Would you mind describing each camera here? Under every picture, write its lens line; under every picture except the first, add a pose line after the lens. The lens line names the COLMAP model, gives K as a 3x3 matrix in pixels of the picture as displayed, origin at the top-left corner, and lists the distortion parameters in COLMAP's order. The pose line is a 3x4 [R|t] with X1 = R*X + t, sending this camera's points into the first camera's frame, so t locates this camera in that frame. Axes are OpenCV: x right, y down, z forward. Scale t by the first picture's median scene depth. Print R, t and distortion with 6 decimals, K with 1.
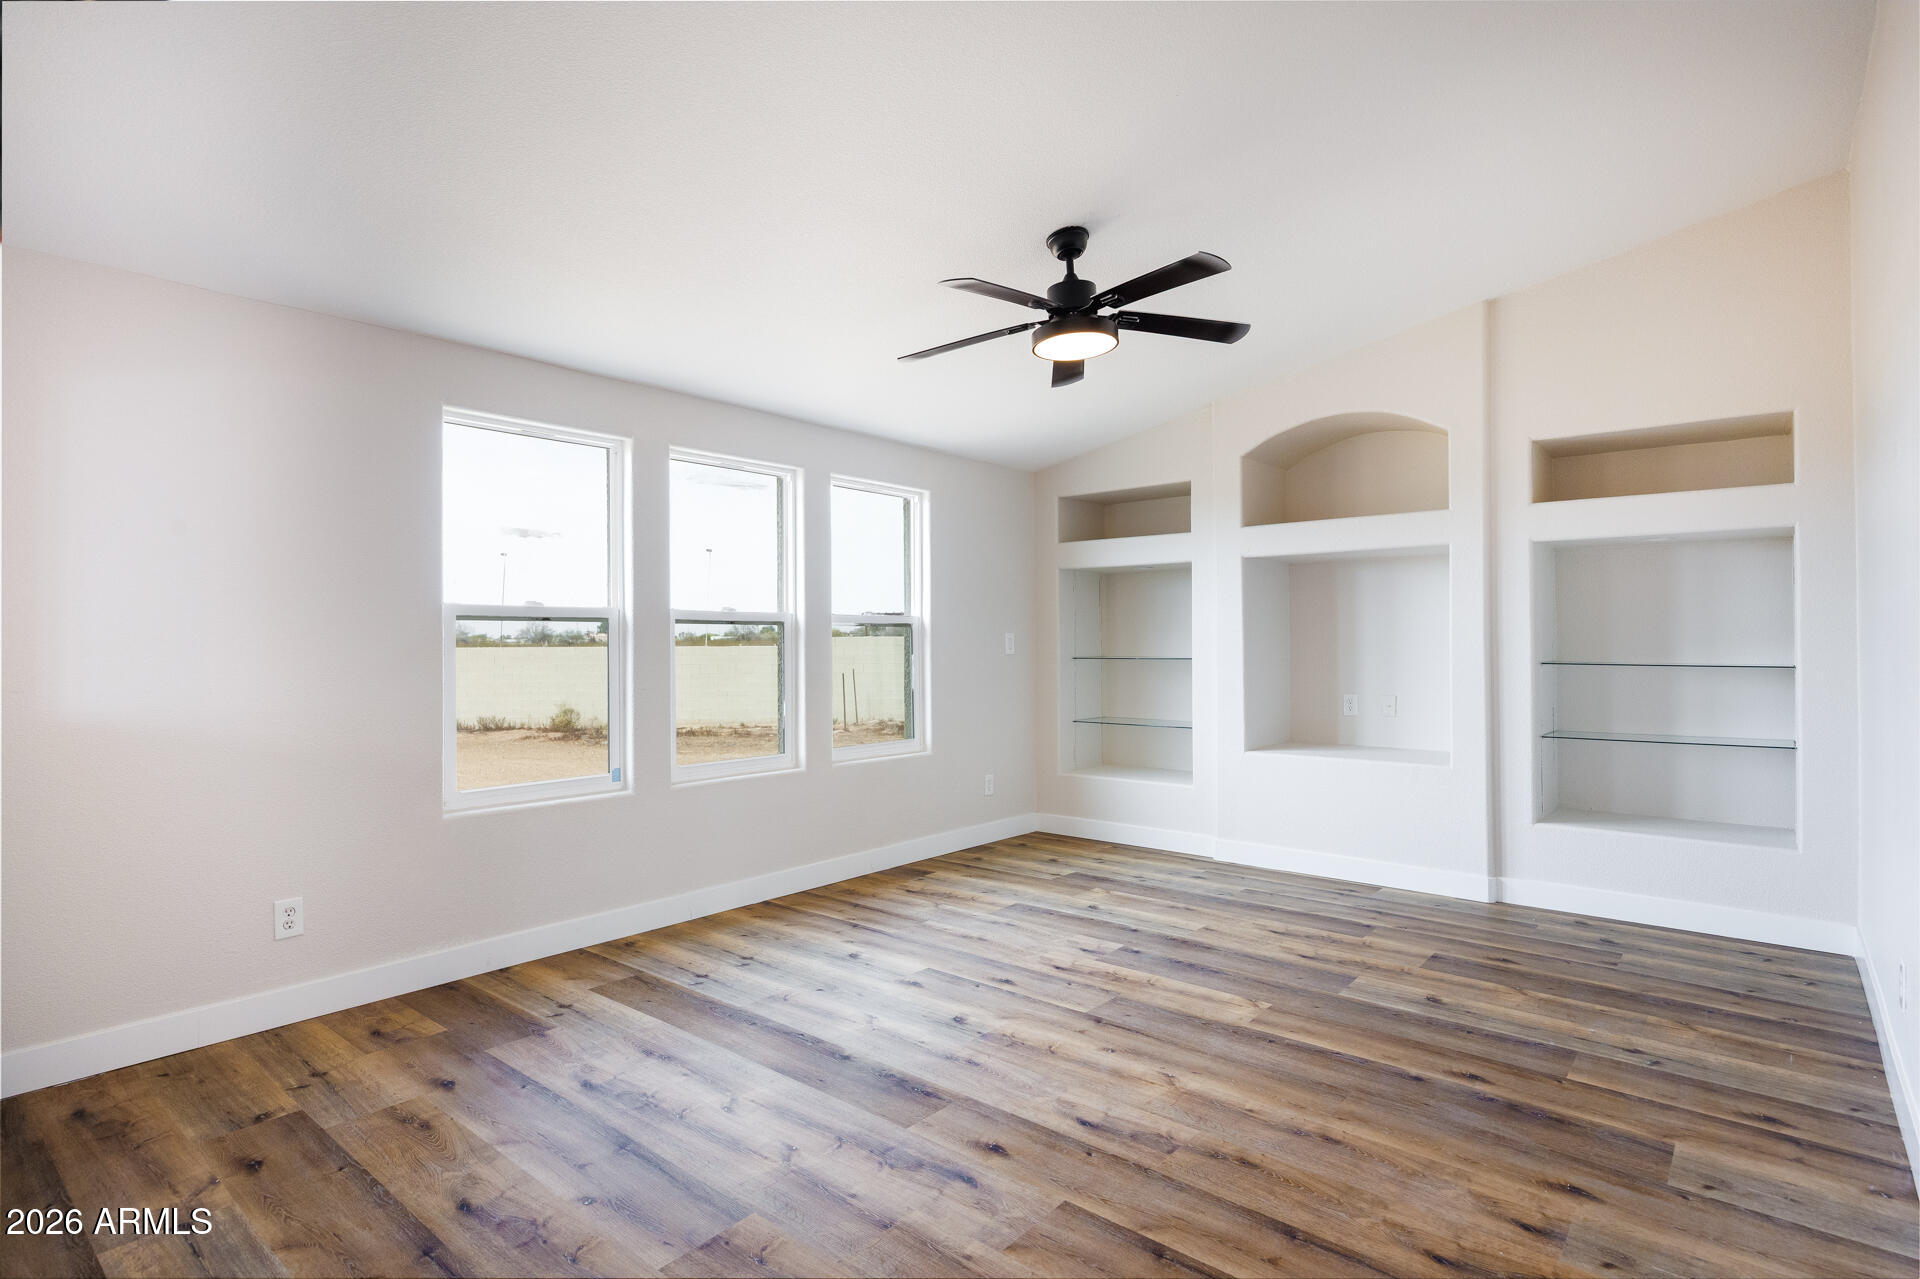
lens RADIAL K [[966.2, 0, 971.6], [0, 966.2, 646.4], [0, 0, 1]] dist [-0.001215, 0.000459]
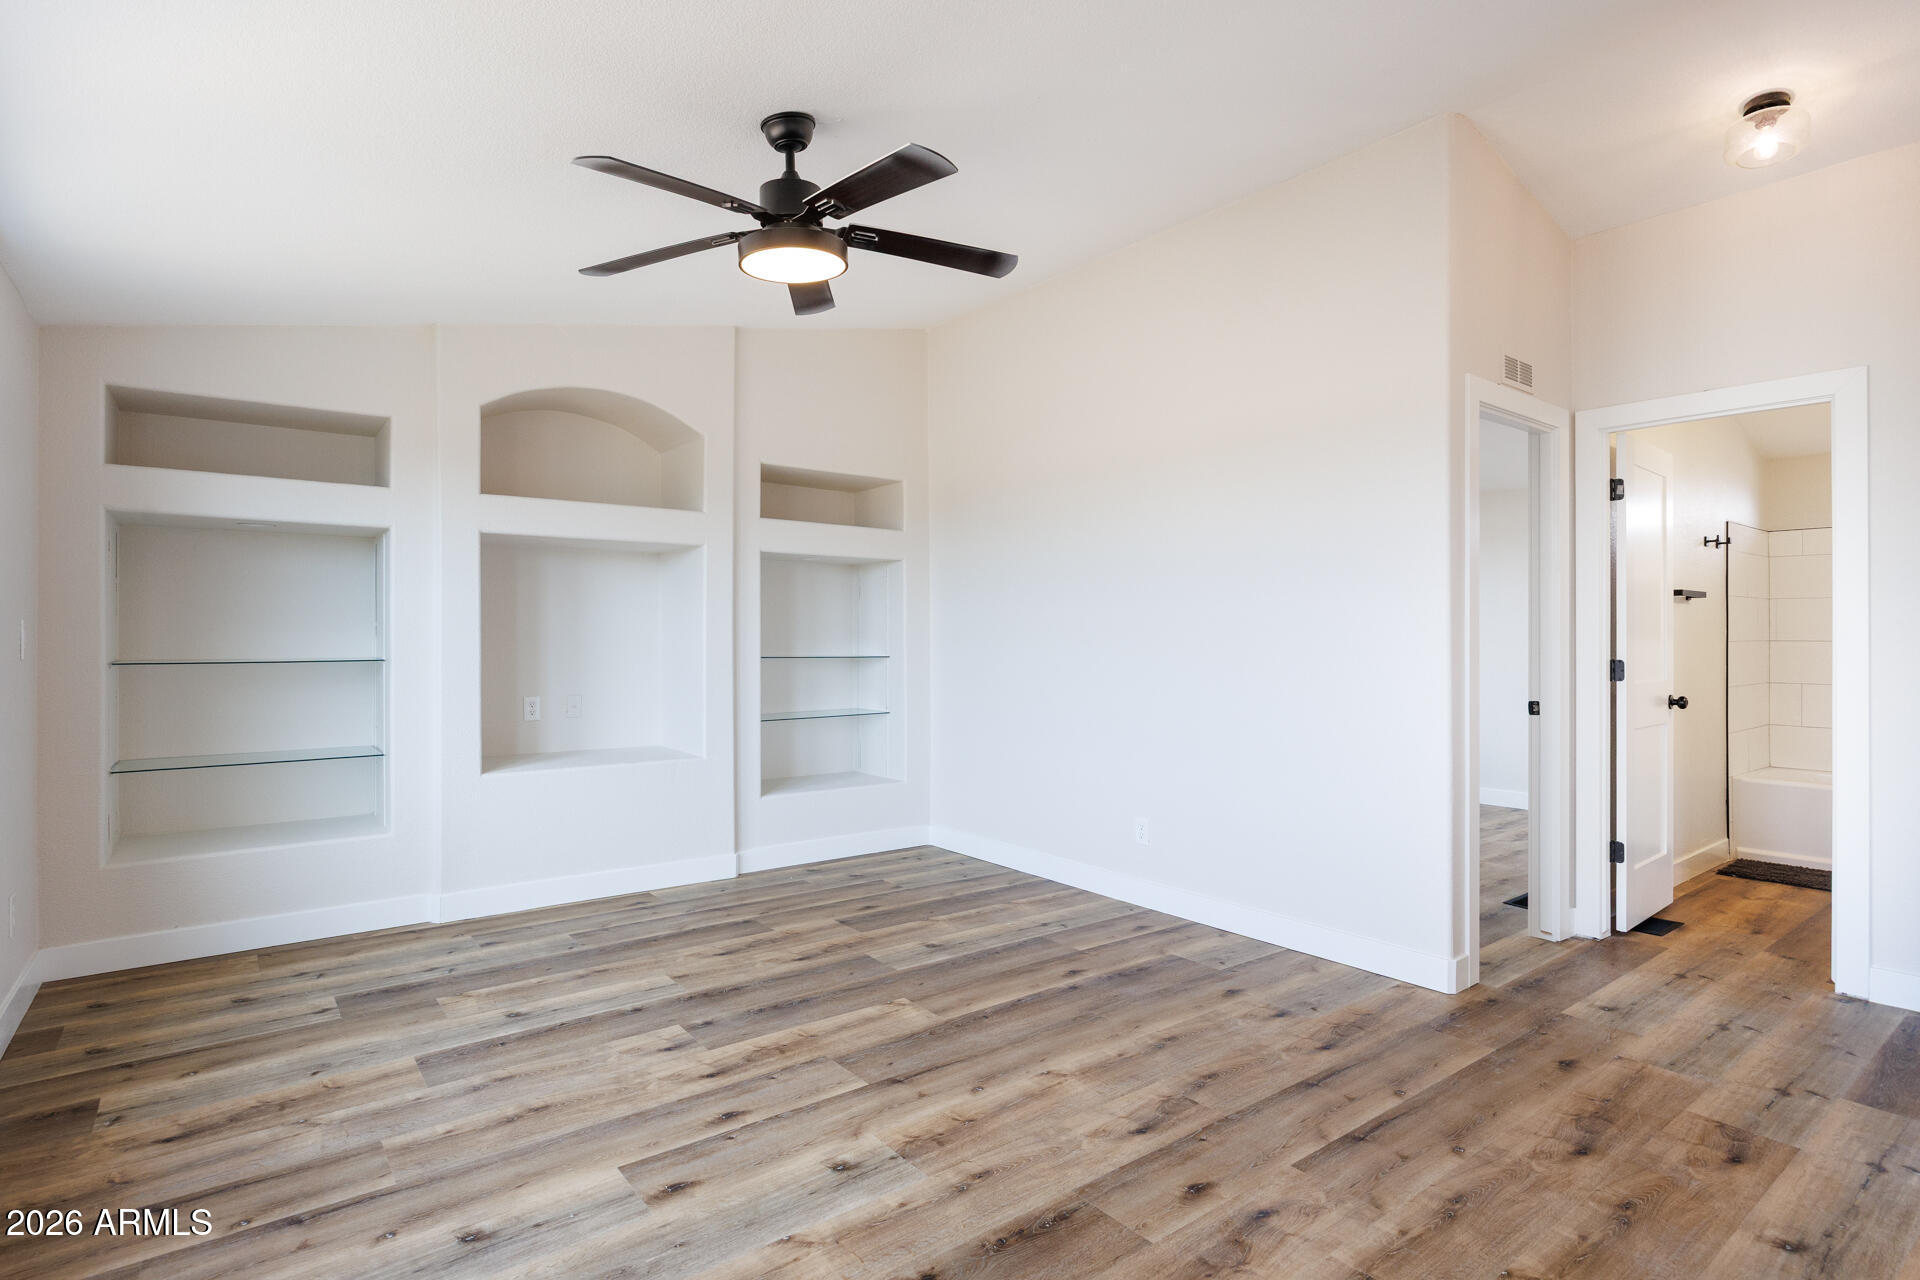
lens RADIAL K [[966.2, 0, 932.9], [0, 966.2, 630.4], [0, 0, 1]] dist [-0.001215, 0.000459]
pose [[0.223212, 0.012733, 0.974687, -0.531226], [0.000364, 0.999914, -0.013146, 0.000588], [-0.974770, 0.003289, 0.223188, 0.590587]]
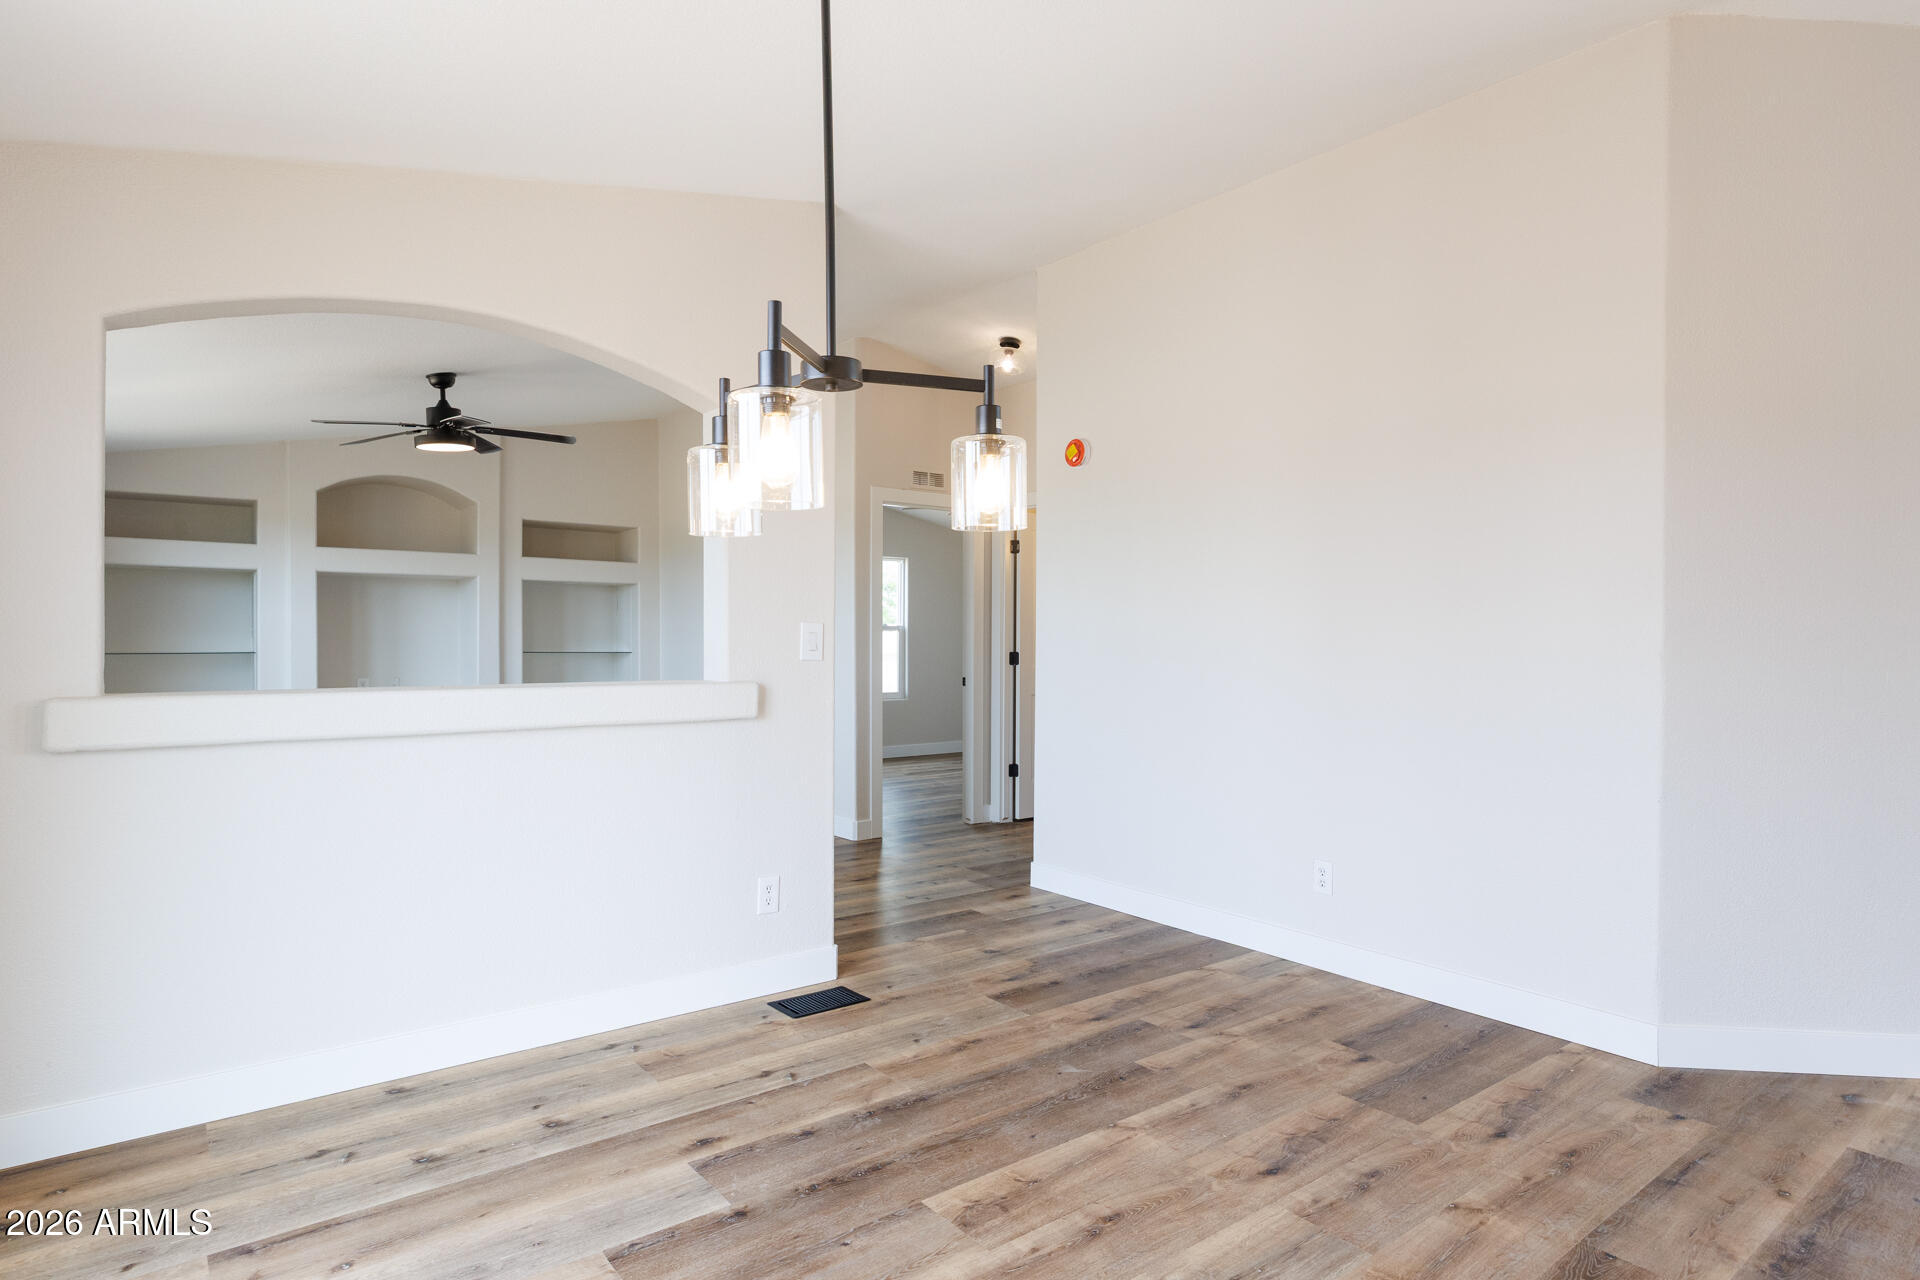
lens RADIAL K [[1055.1, 0, 962.3], [0, 1055.1, 655.9], [0, 0, 1]] dist [-0.013310, 0.000908]
pose [[0.200662, -0.012009, 0.979587, -1.146832], [0.001547, 0.999927, 0.011942, 0.003519], [-0.979659, -0.000881, 0.200666, -0.124001]]
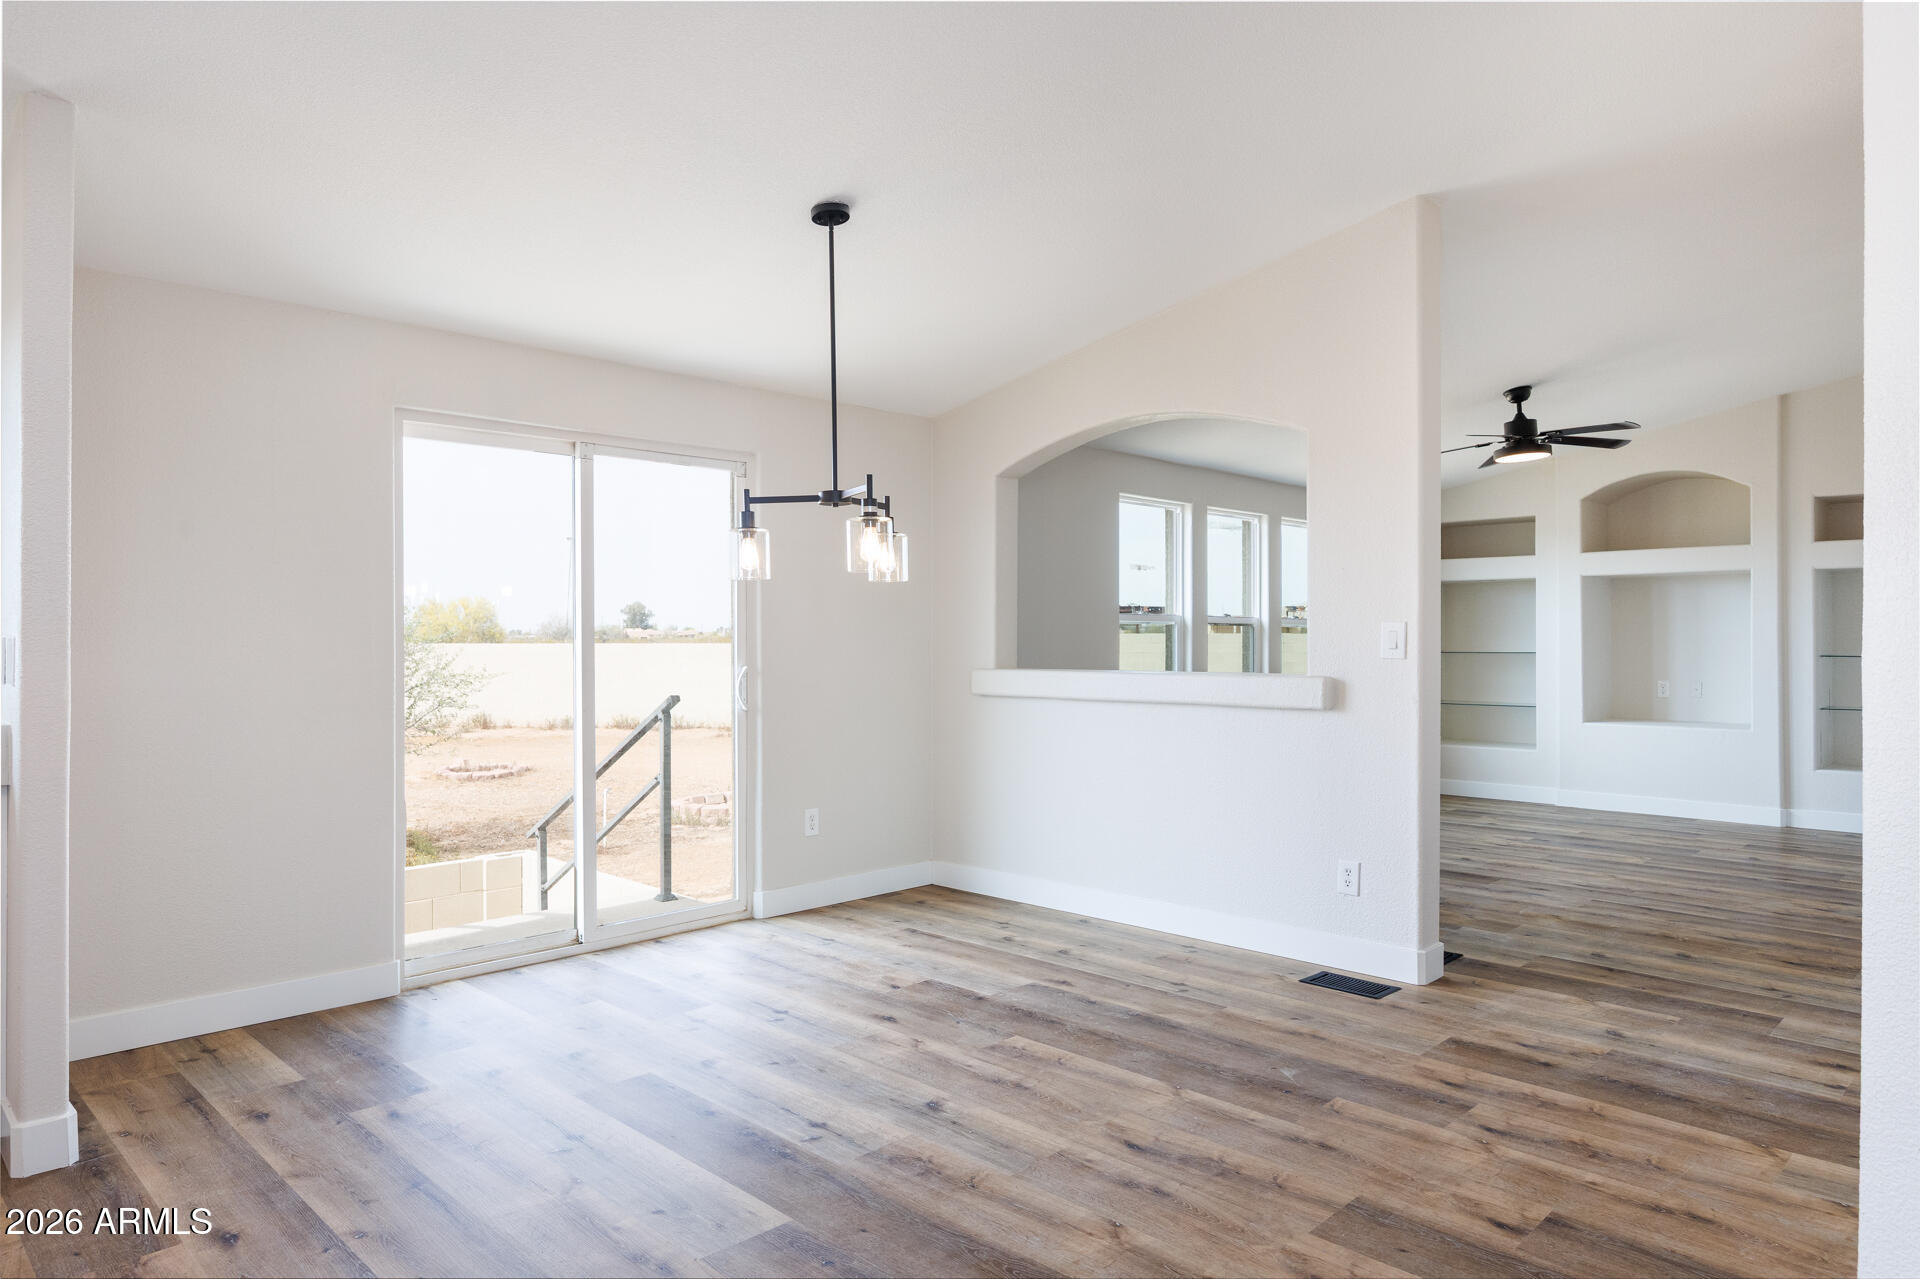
lens RADIAL K [[1206.6, 0, 946.6], [0, 1206.6, 641.0], [0, 0, 1]] dist [-0.014840, 0.004911]
pose [[0.996011, 0.004571, -0.089114, -0.563469], [-0.004812, 0.999985, -0.002499, 0.006943], [0.089101, 0.002918, 0.996018, -0.918165]]
